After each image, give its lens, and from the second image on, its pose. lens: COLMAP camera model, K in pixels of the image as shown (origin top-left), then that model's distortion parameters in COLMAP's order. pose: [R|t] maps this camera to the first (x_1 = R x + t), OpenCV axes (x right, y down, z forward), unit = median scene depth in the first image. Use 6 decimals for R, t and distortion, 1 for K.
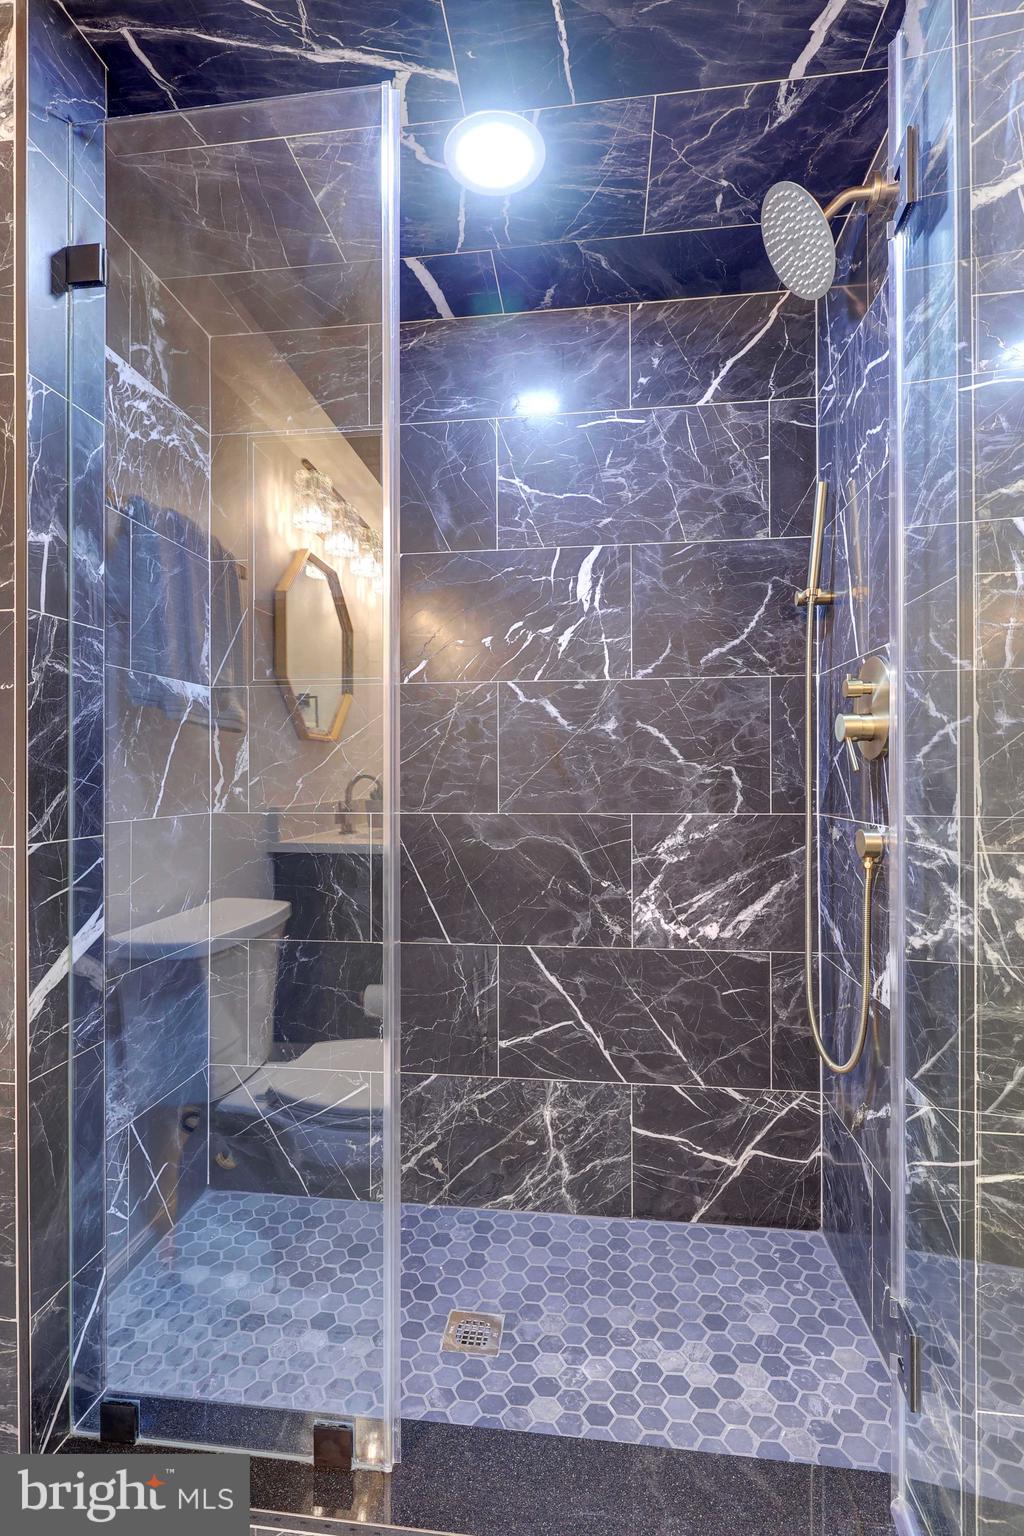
lens RADIAL K [[738.3, 0, 509.0], [0, 738.3, 767.0], [0, 0, 1]] dist [0.010633, 0.000407]
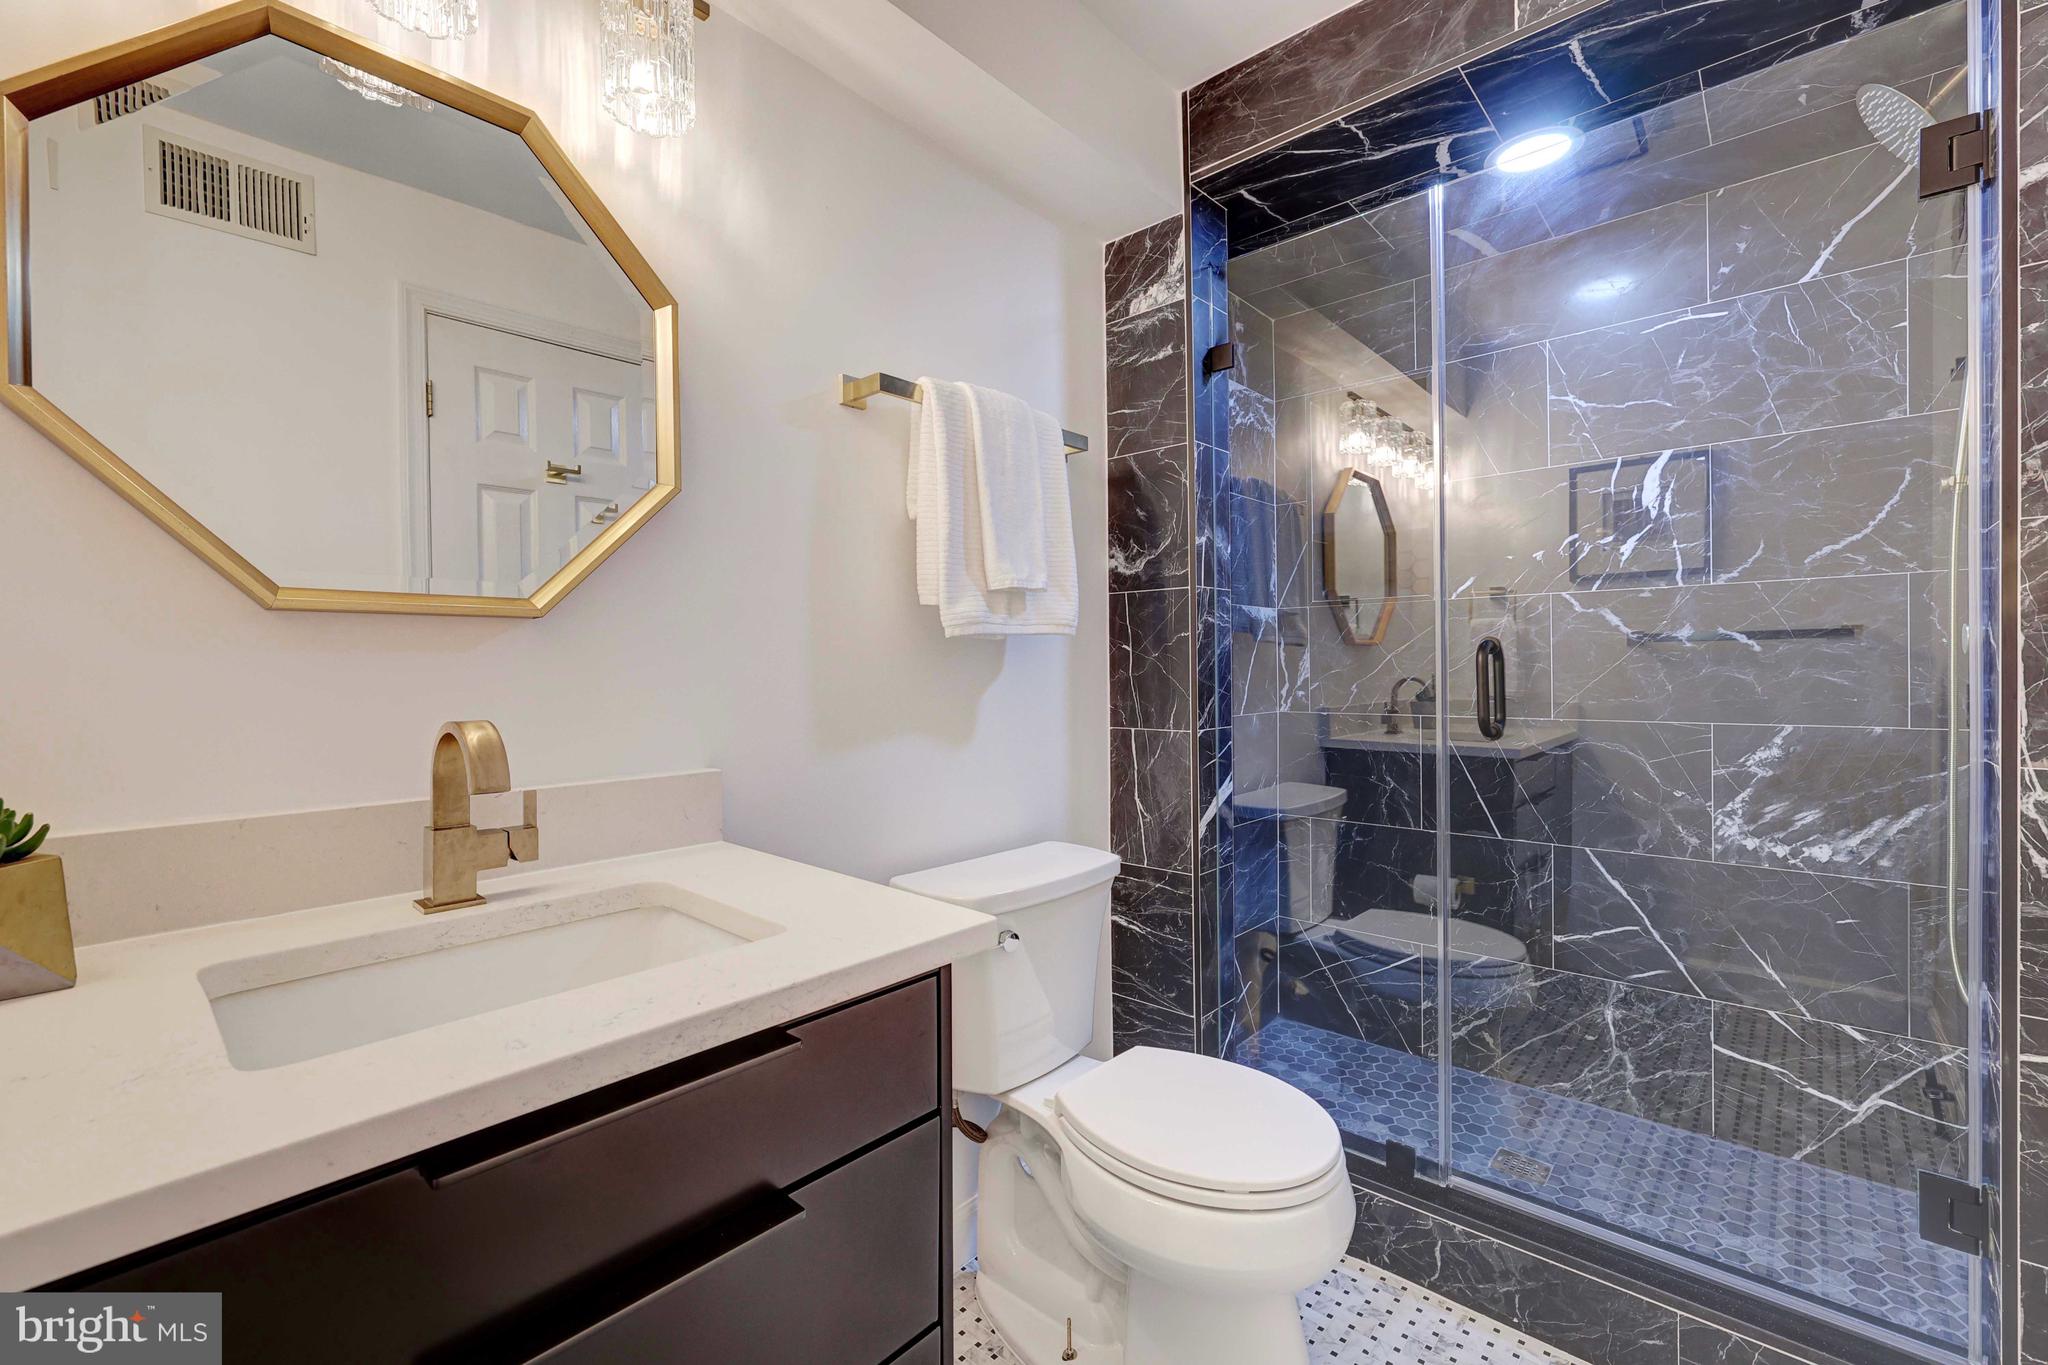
lens RADIAL K [[886.4, 0, 1001.8], [0, 886.4, 666.3], [0, 0, 1]] dist [-0.013034, 0.002316]
pose [[0.816745, -0.004758, -0.576980, 0.071166], [0.012553, 0.999876, 0.009523, -0.034247], [0.576863, -0.015021, 0.816703, -0.478144]]
